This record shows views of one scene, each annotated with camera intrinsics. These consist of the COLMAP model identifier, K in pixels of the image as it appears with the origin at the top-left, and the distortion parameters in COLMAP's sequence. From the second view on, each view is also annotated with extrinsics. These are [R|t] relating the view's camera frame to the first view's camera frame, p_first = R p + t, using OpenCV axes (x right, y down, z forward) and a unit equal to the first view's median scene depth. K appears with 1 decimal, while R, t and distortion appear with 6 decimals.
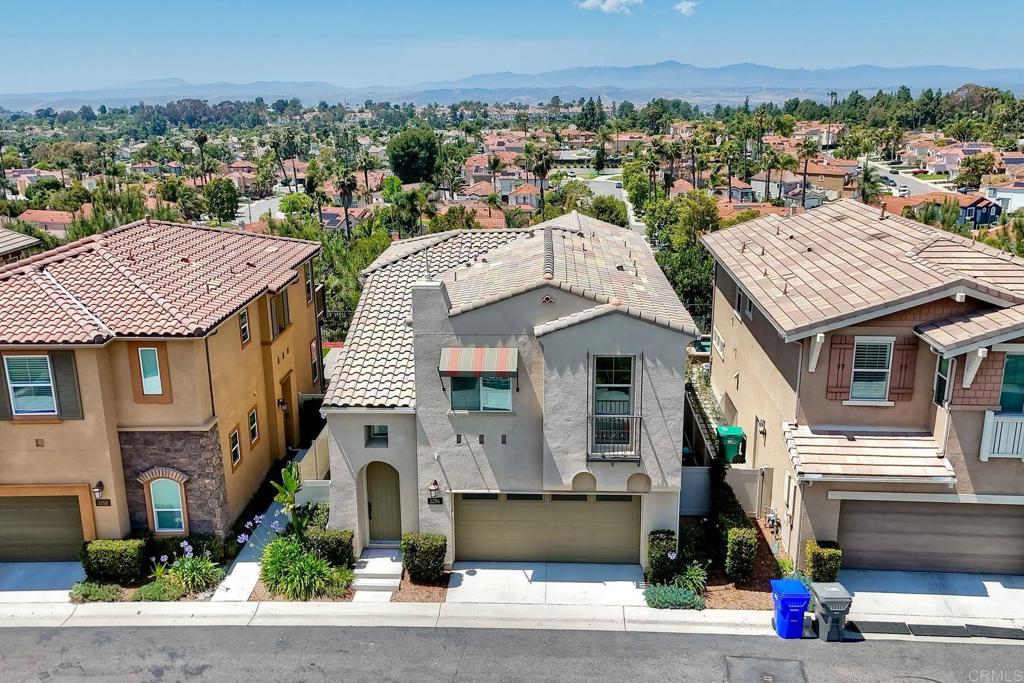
lens RADIAL K [[899.1, 0, 509.1], [0, 899.1, 343.9], [0, 0, 1]] dist [0.076626, -0.081093]
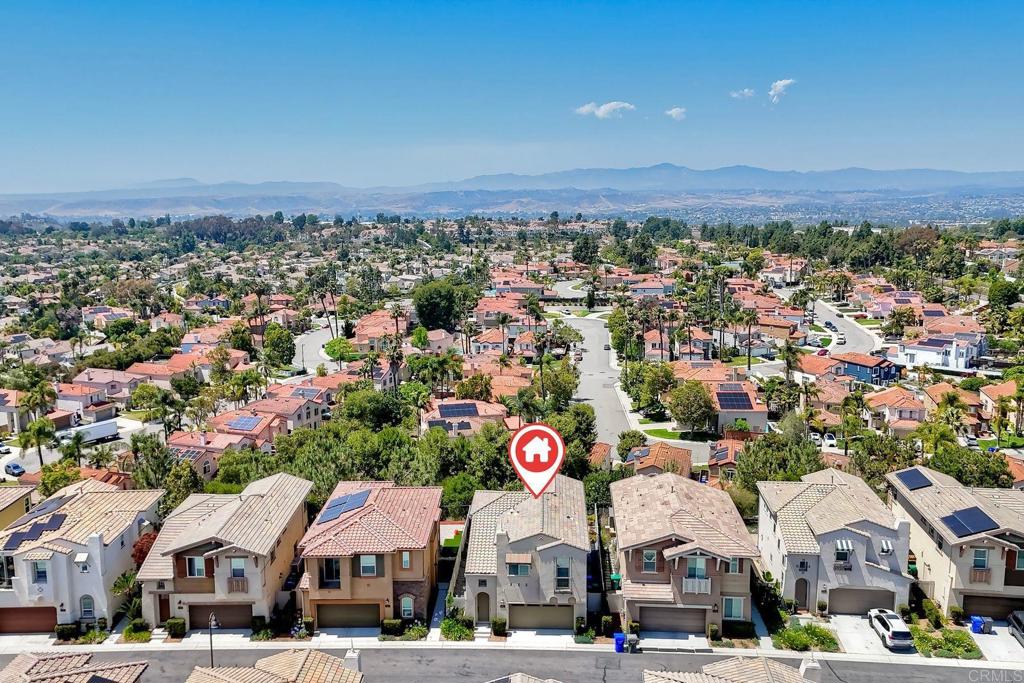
lens RADIAL K [[889.3, 0, 508.5], [0, 889.3, 342.6], [0, 0, 1]] dist [0.083934, -0.099313]
pose [[0.999994, 0.003060, -0.001839, -0.059592], [-0.003237, 0.994425, -0.105399, -0.360700], [0.001506, 0.105404, 0.994428, -1.927490]]
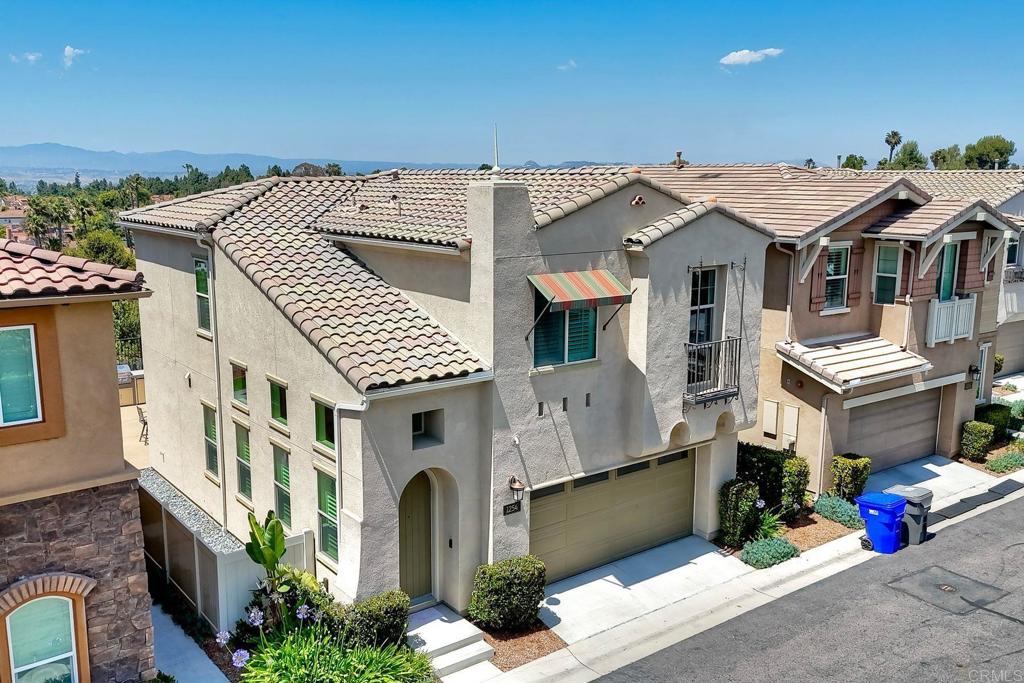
lens RADIAL K [[899.1, 0, 509.1], [0, 899.1, 343.9], [0, 0, 1]] dist [0.076626, -0.081093]
pose [[0.764105, -0.106719, 0.636203, -0.498622], [0.161708, 0.986420, -0.028751, 0.069168], [-0.624495, 0.124848, 0.770985, 0.449532]]
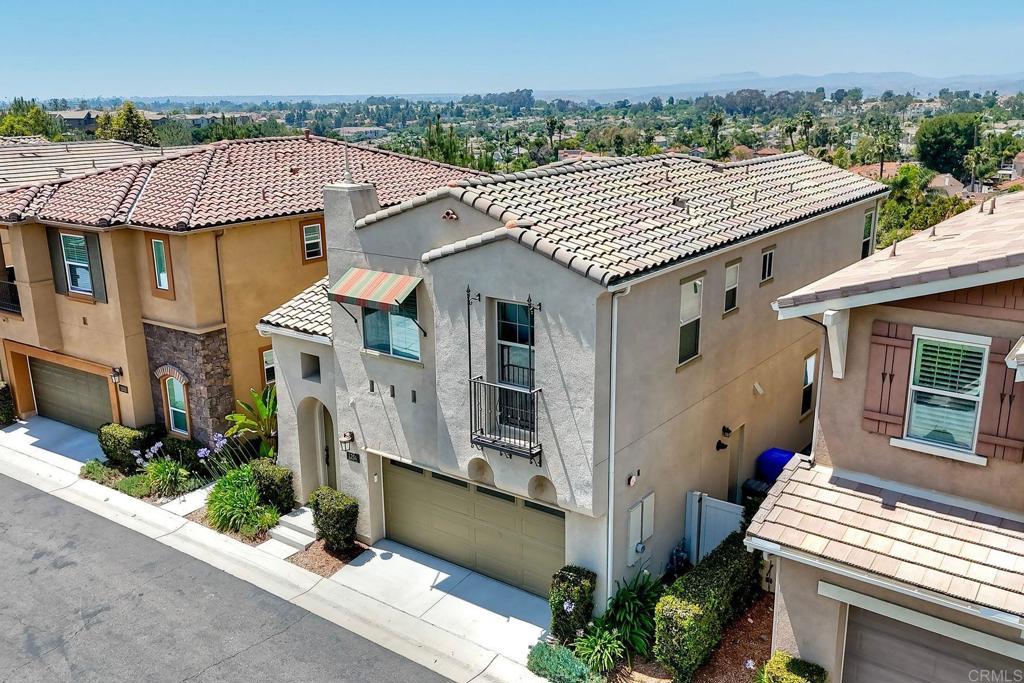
lens RADIAL K [[899.1, 0, 509.1], [0, 899.1, 343.9], [0, 0, 1]] dist [0.076626, -0.081093]
pose [[0.832408, 0.150721, -0.533273, 0.452251], [-0.146547, 0.987916, 0.050466, 0.009725], [0.534435, 0.036141, 0.844436, 0.371010]]
